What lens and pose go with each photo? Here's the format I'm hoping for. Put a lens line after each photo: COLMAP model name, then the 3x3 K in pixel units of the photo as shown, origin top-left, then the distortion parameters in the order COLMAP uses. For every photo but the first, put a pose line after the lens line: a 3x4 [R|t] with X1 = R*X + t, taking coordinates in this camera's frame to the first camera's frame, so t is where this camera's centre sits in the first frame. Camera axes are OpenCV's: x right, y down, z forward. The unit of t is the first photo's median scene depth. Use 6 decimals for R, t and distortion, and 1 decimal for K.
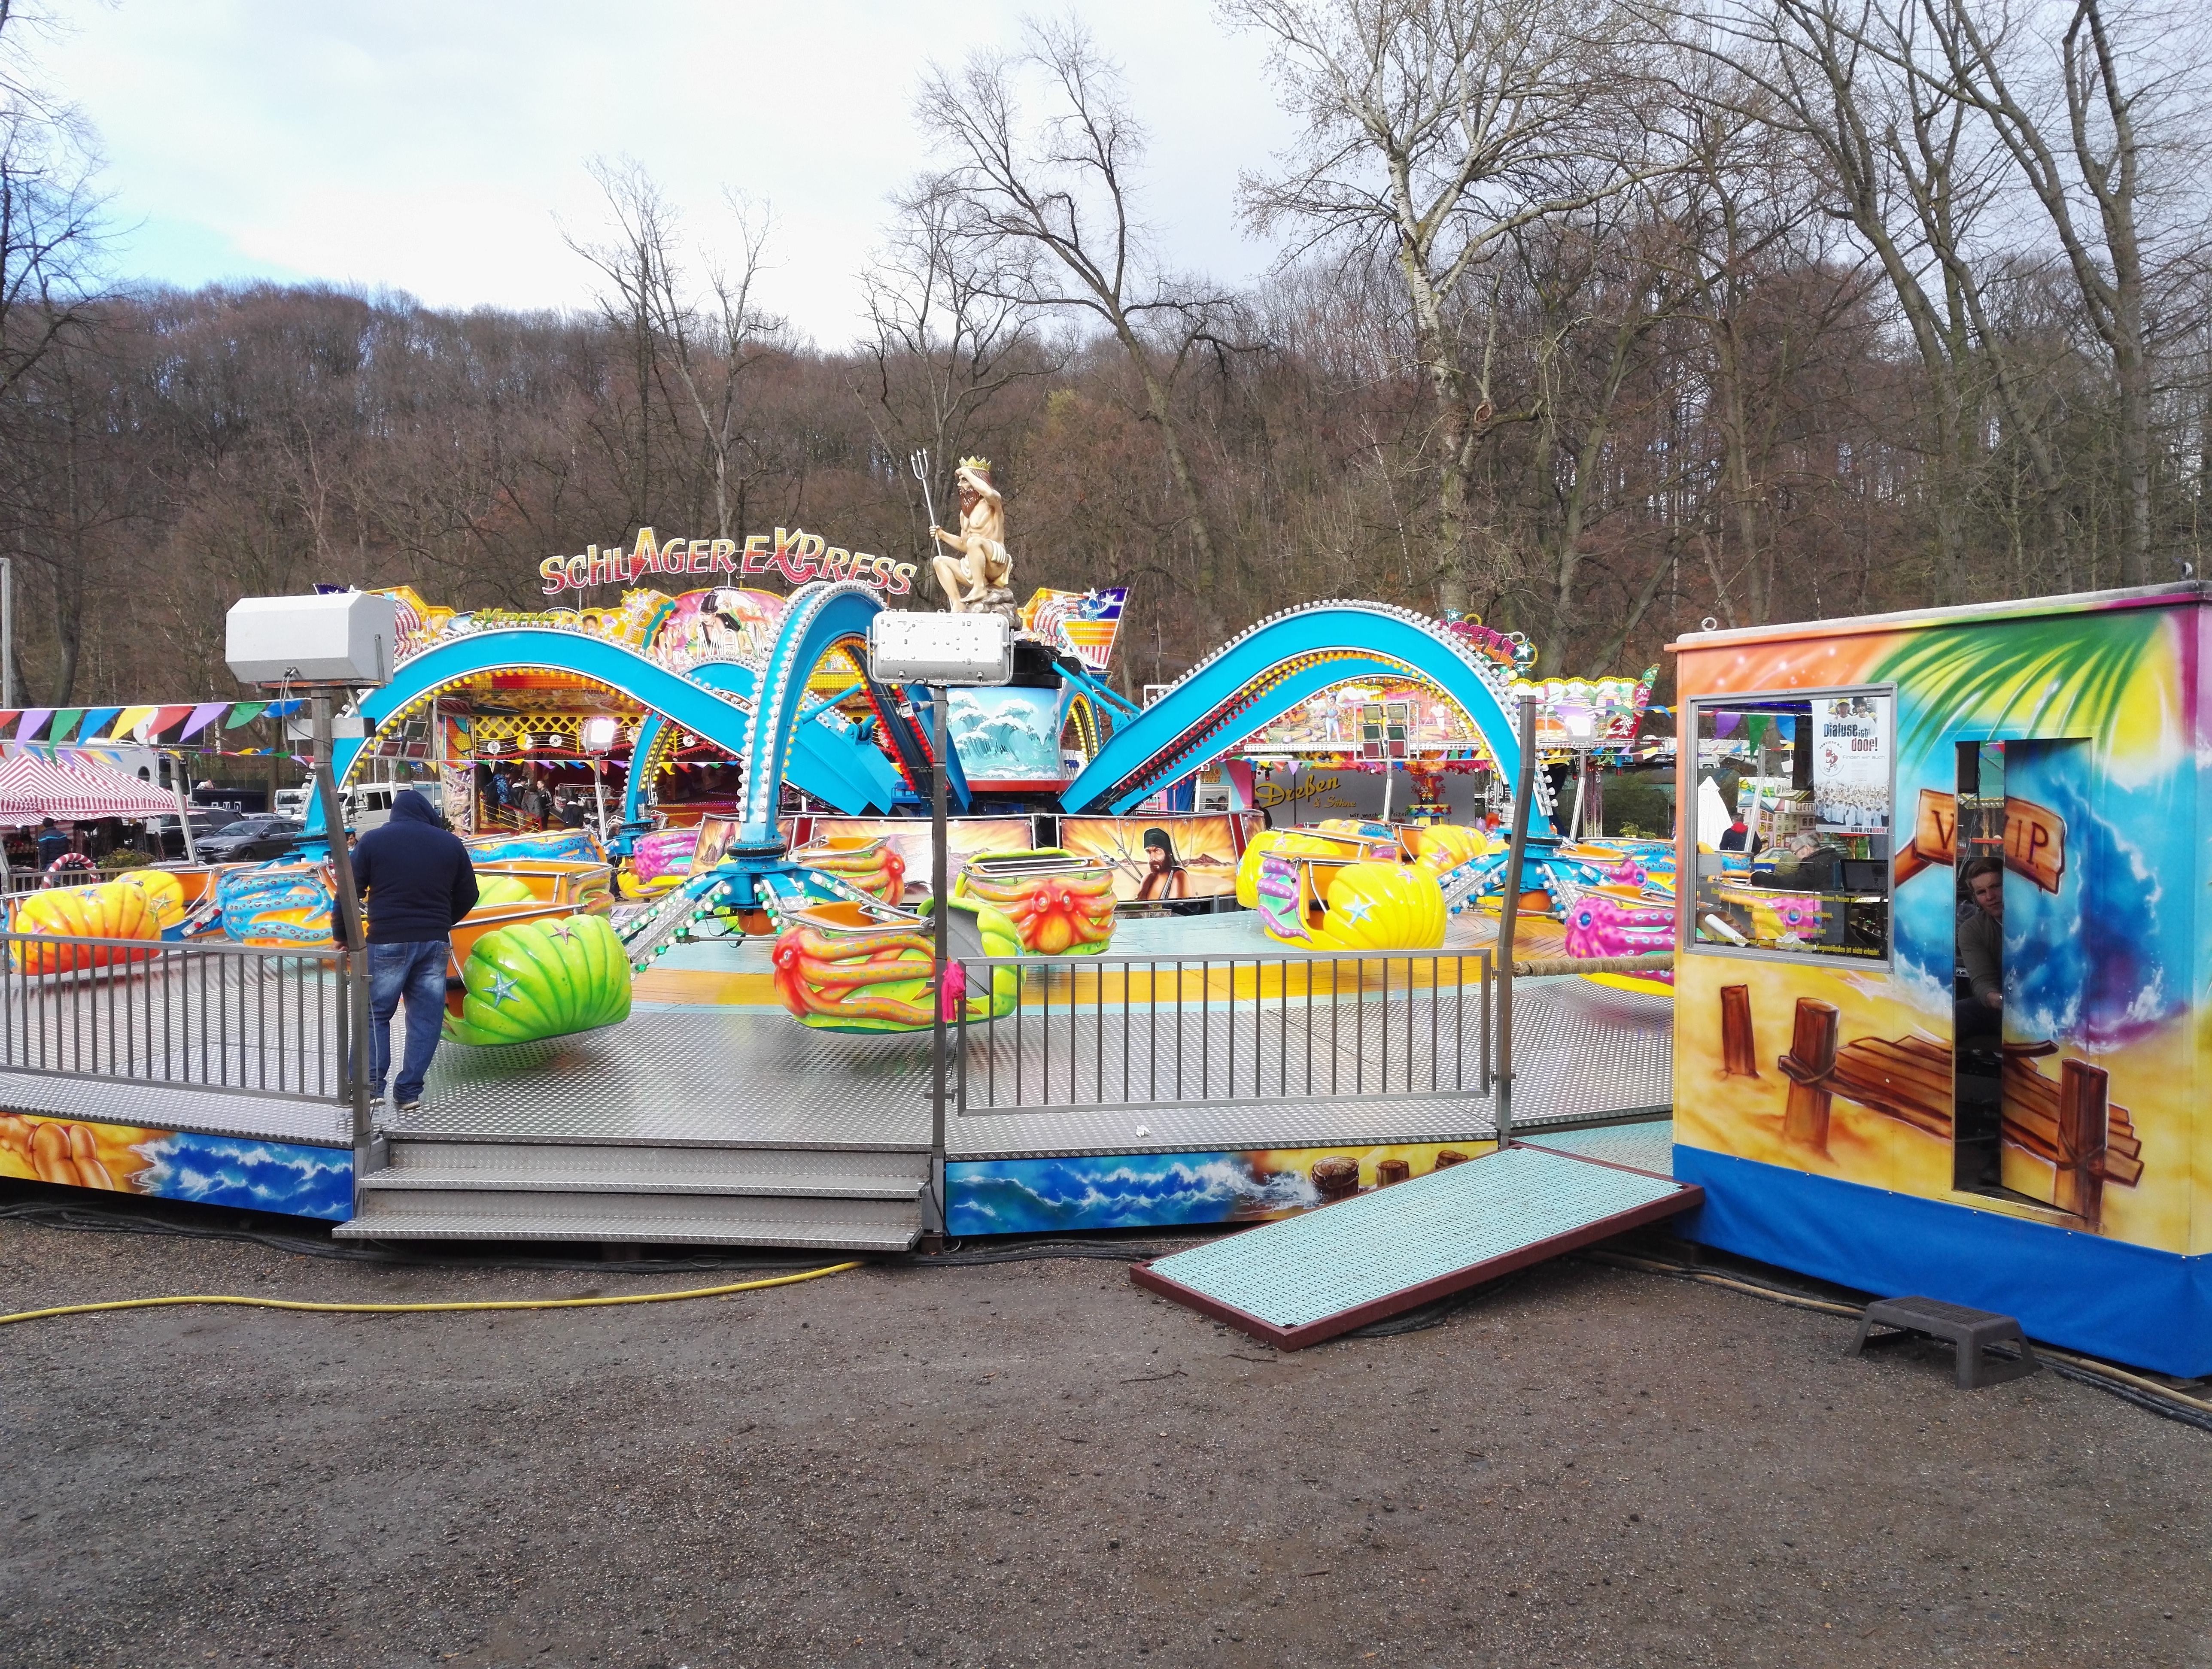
lens RADIAL K [[1759.9, 0, 1140.3], [0, 1759.9, 842.8], [0, 0, 1]] dist [0.054061, 0.003001]
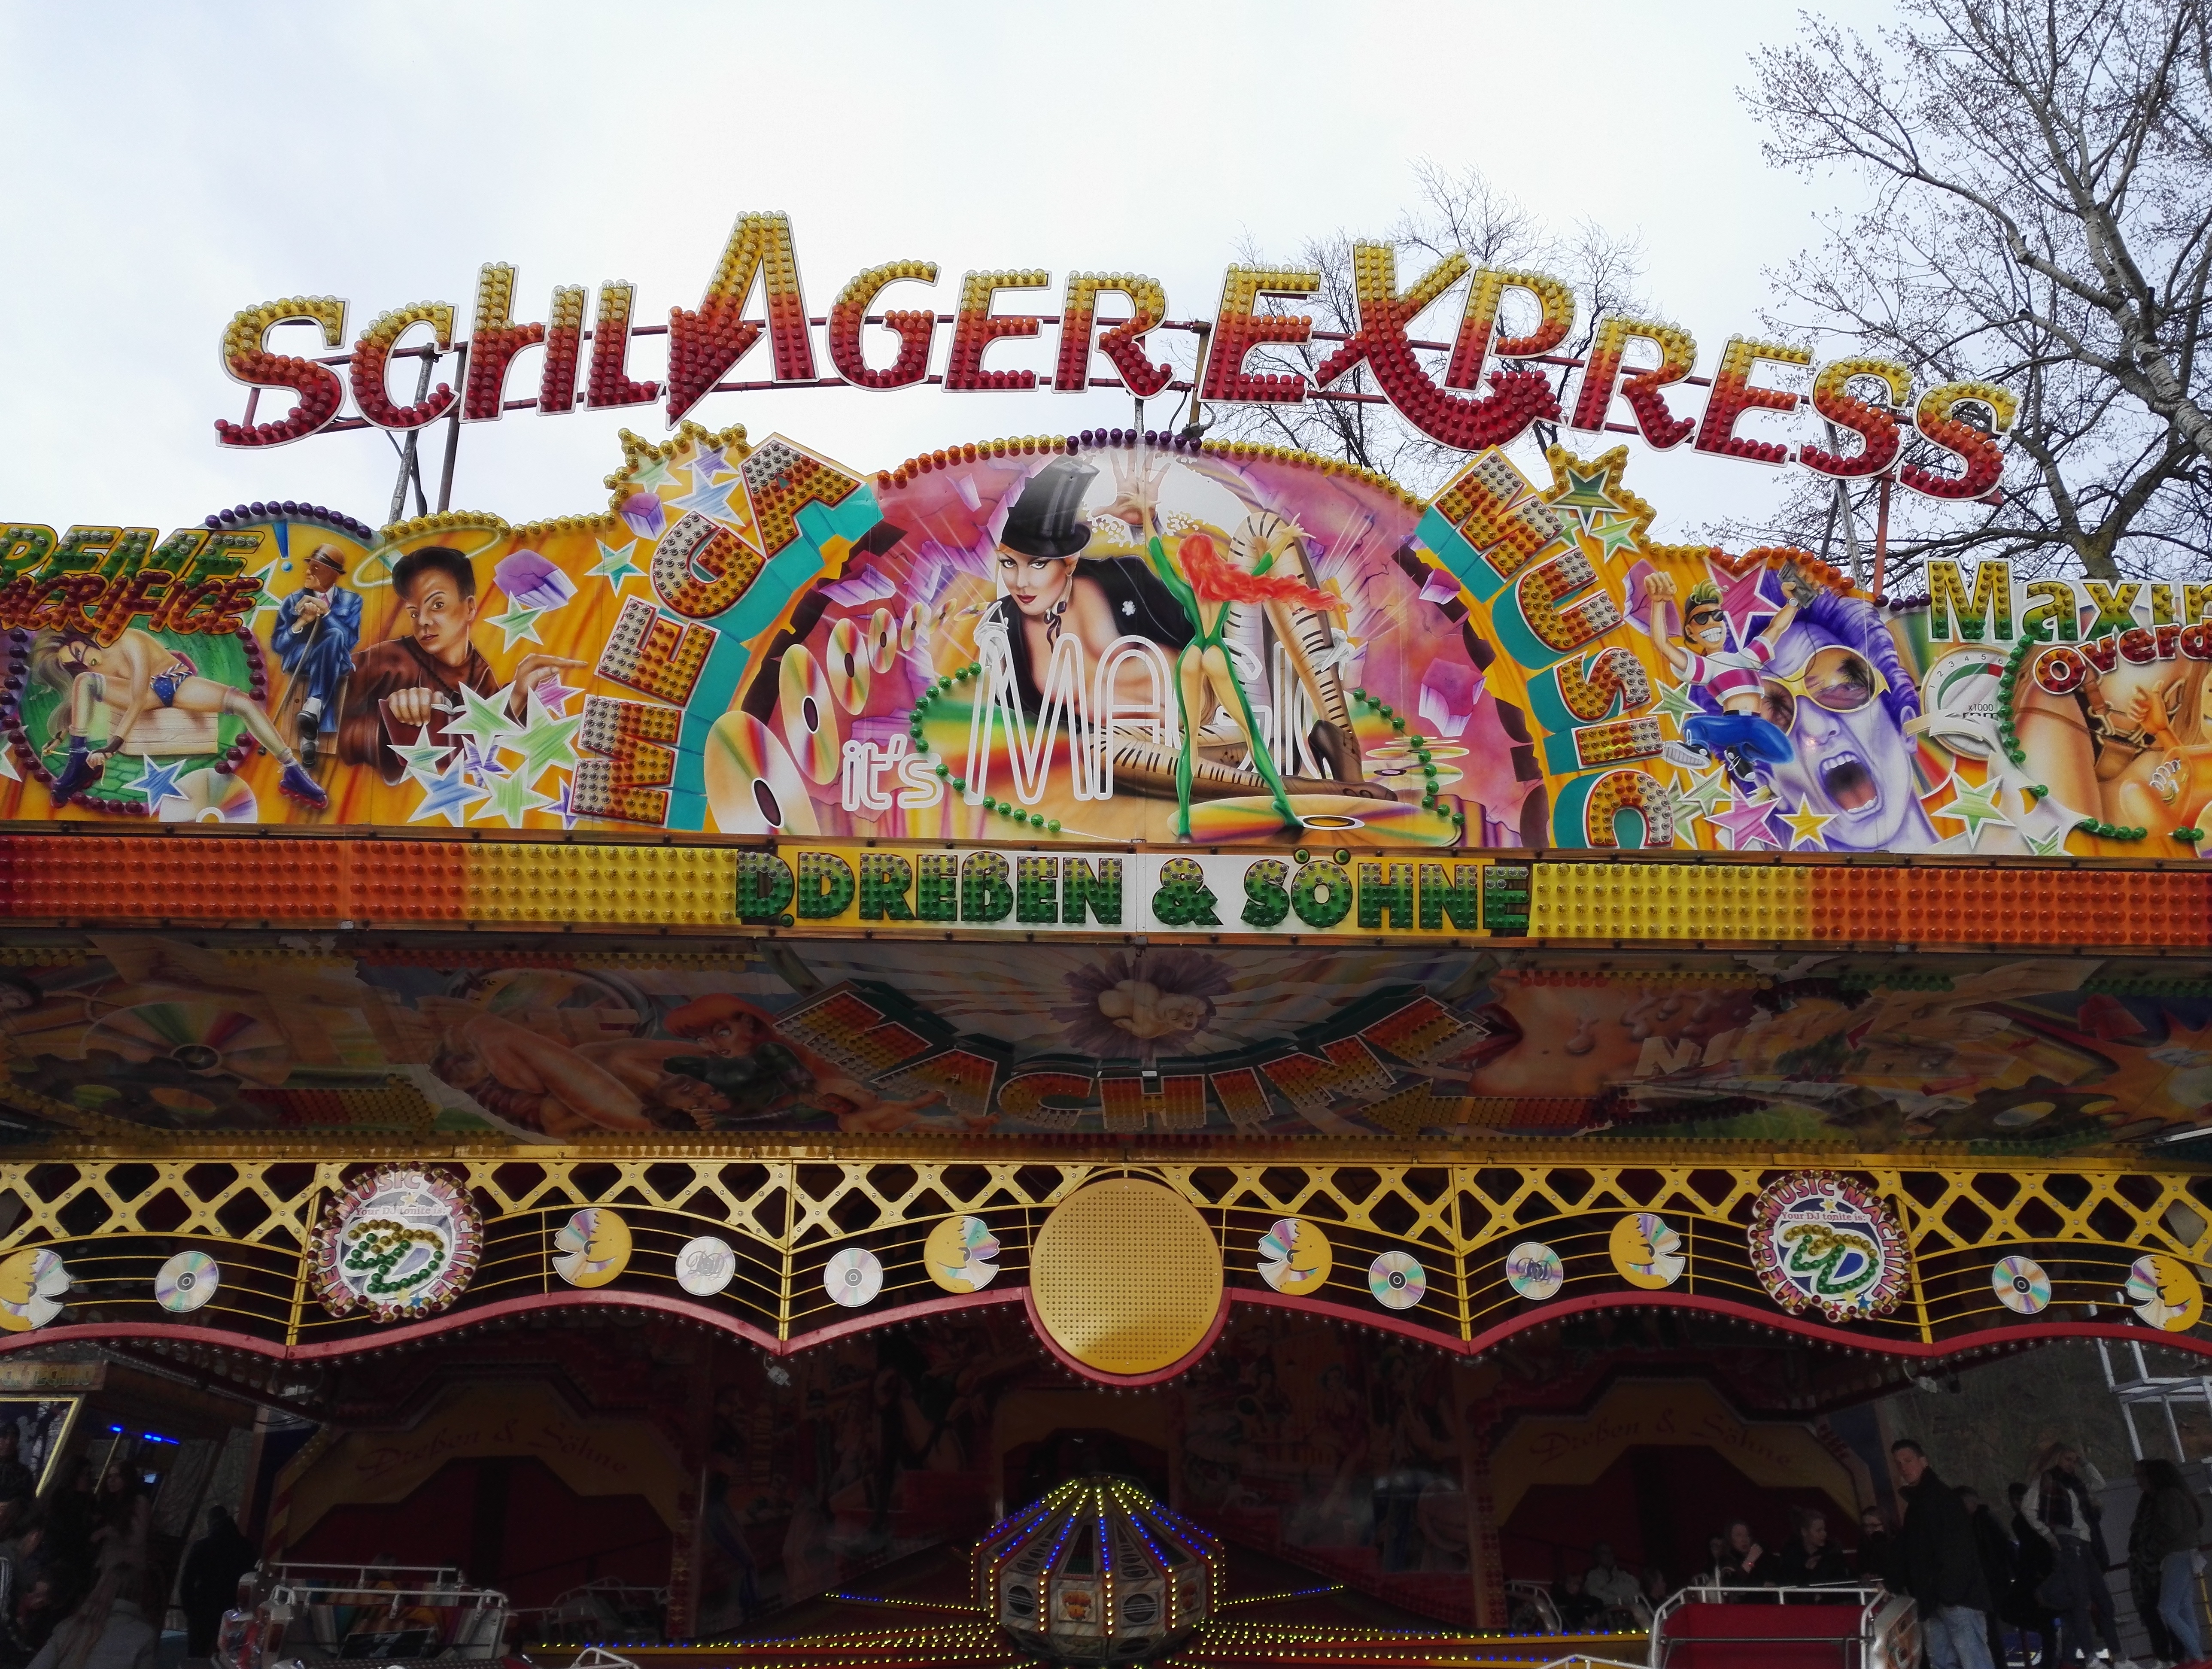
lens RADIAL K [[1808.8, 0, 1170.3], [0, 1808.8, 866.9], [0, 0, 1]] dist [0.013190, 0.089047]
pose [[0.999959, 0.002631, 0.008699, -0.221636], [0.001252, 0.908166, -0.418607, -0.012623], [-0.009002, 0.418601, 0.908126, 0.794408]]
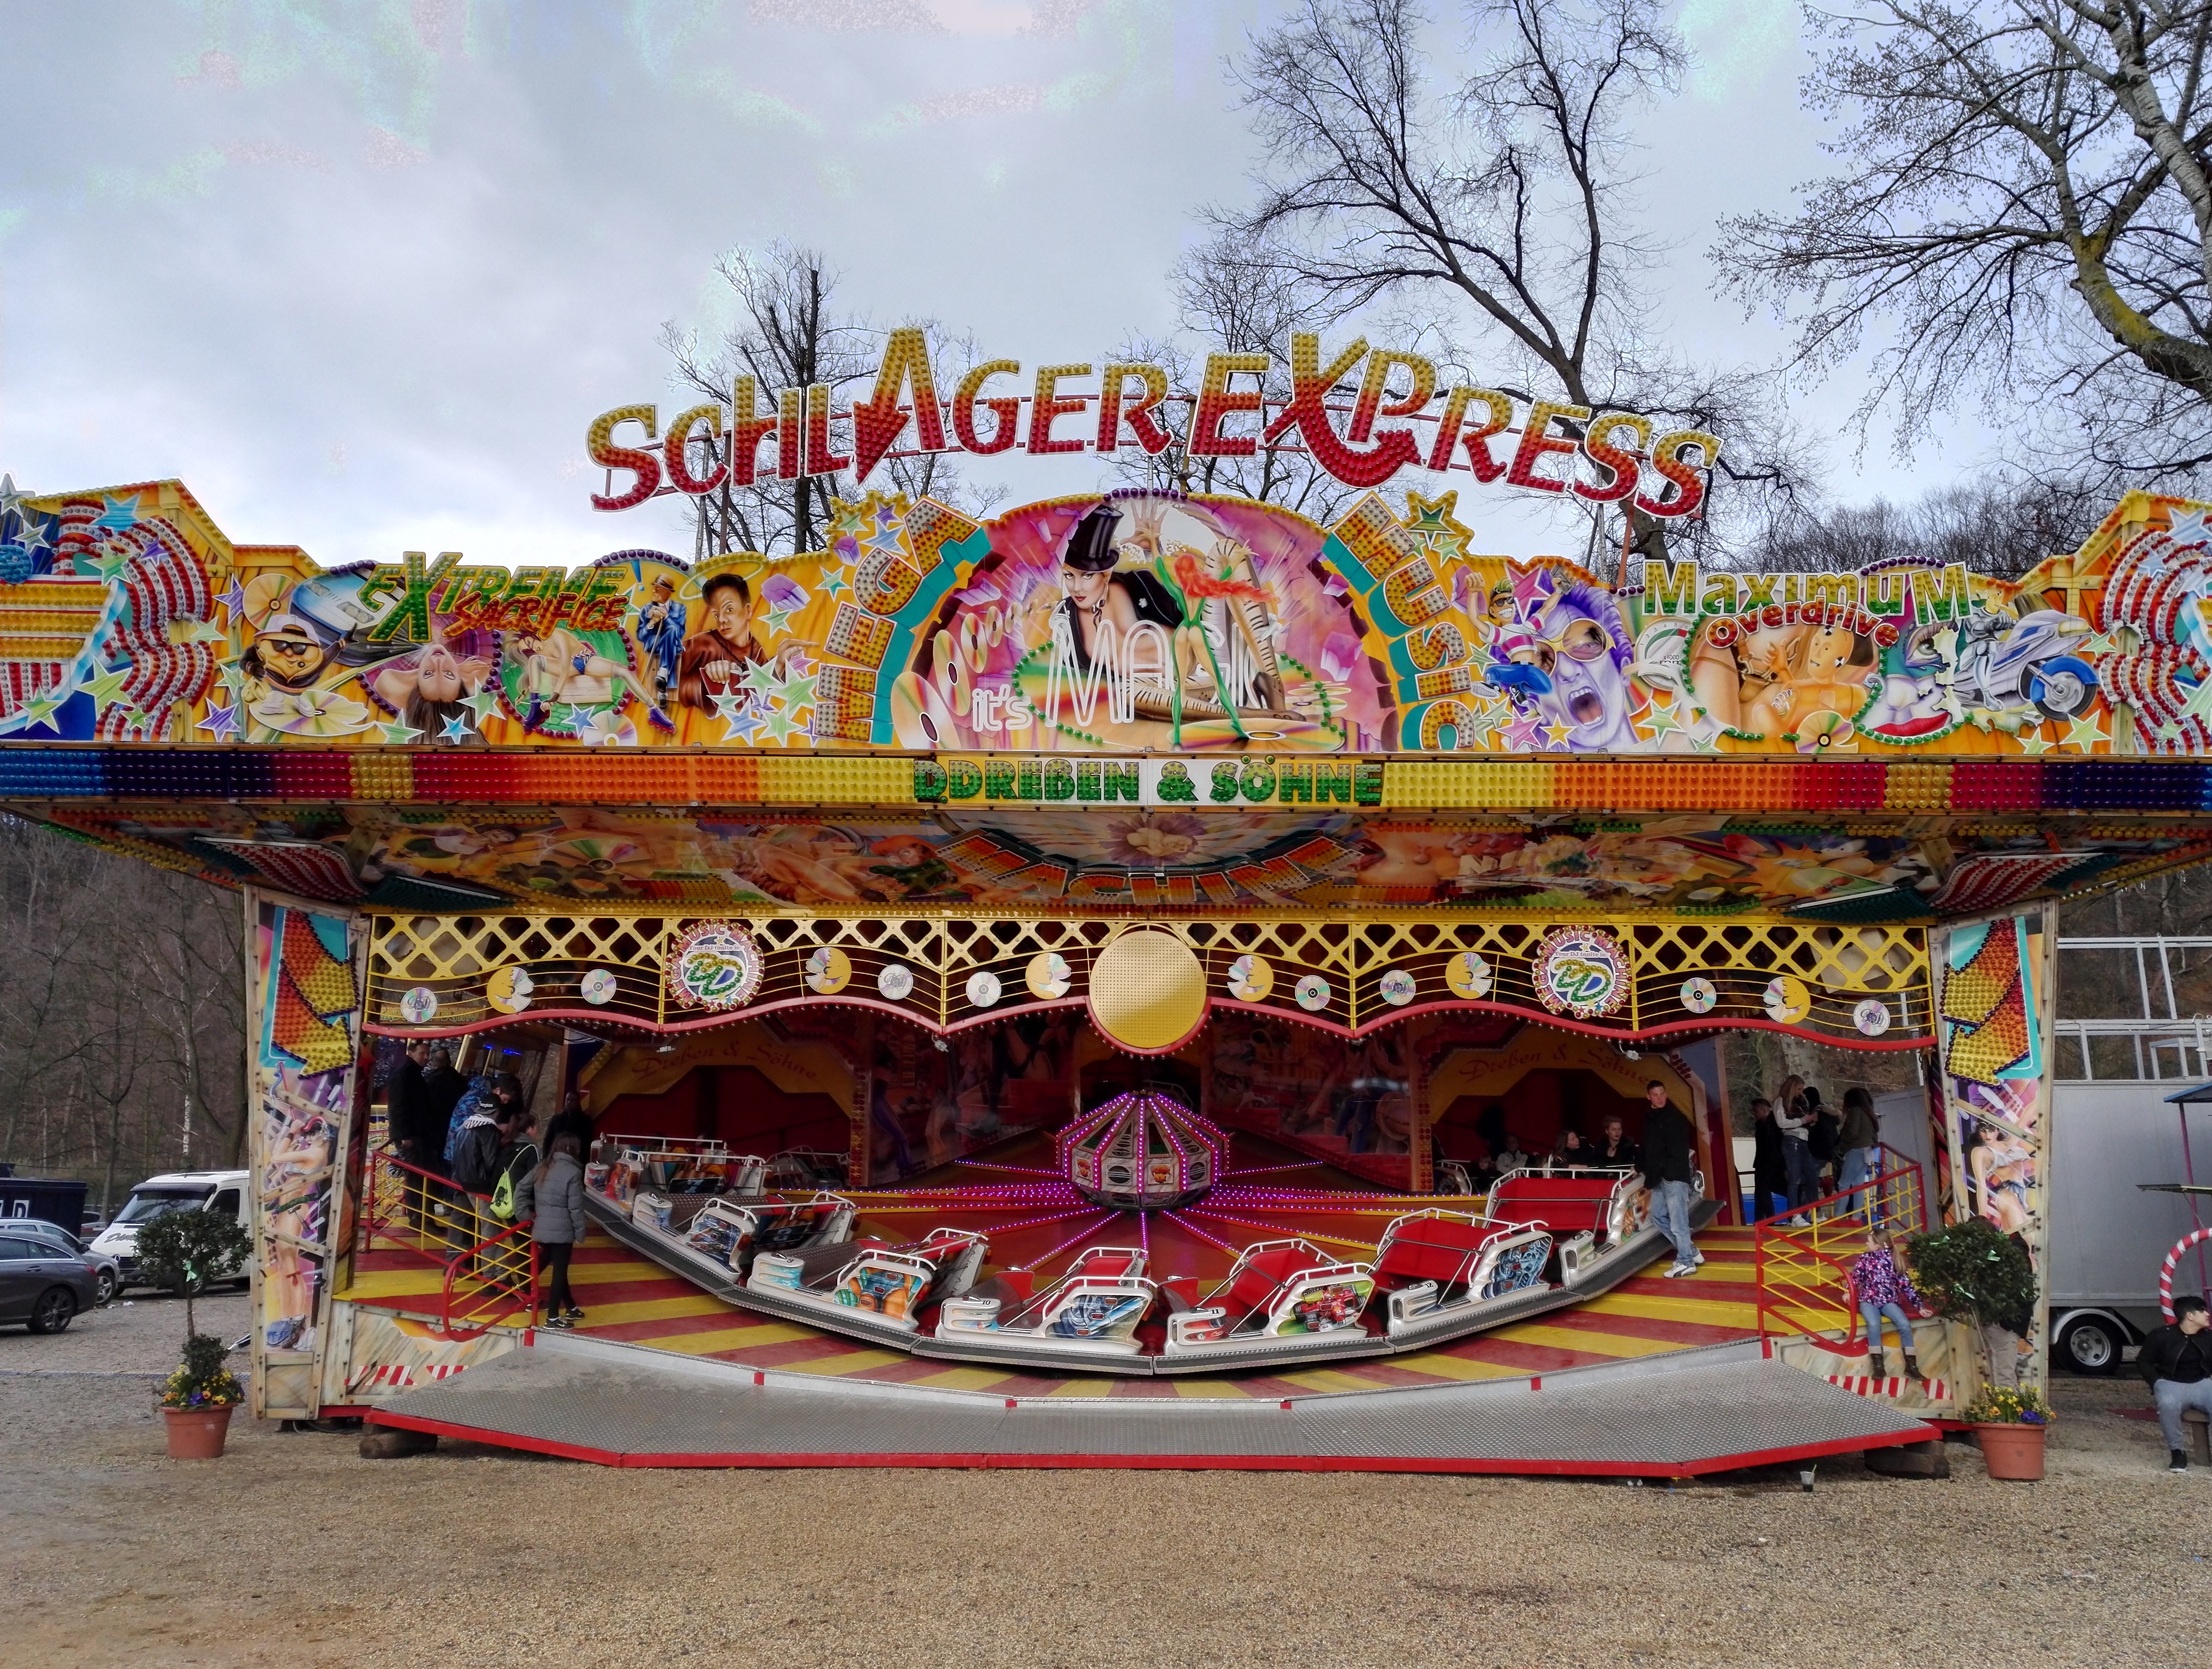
lens RADIAL K [[1788.6, 0, 1148.9], [0, 1788.6, 840.3], [0, 0, 1]] dist [0.029741, 0.068807]
pose [[0.999014, 0.001484, -0.044380, -0.209435], [-0.011445, 0.974279, -0.225054, -0.008173], [0.042905, 0.225340, 0.973335, 0.663568]]
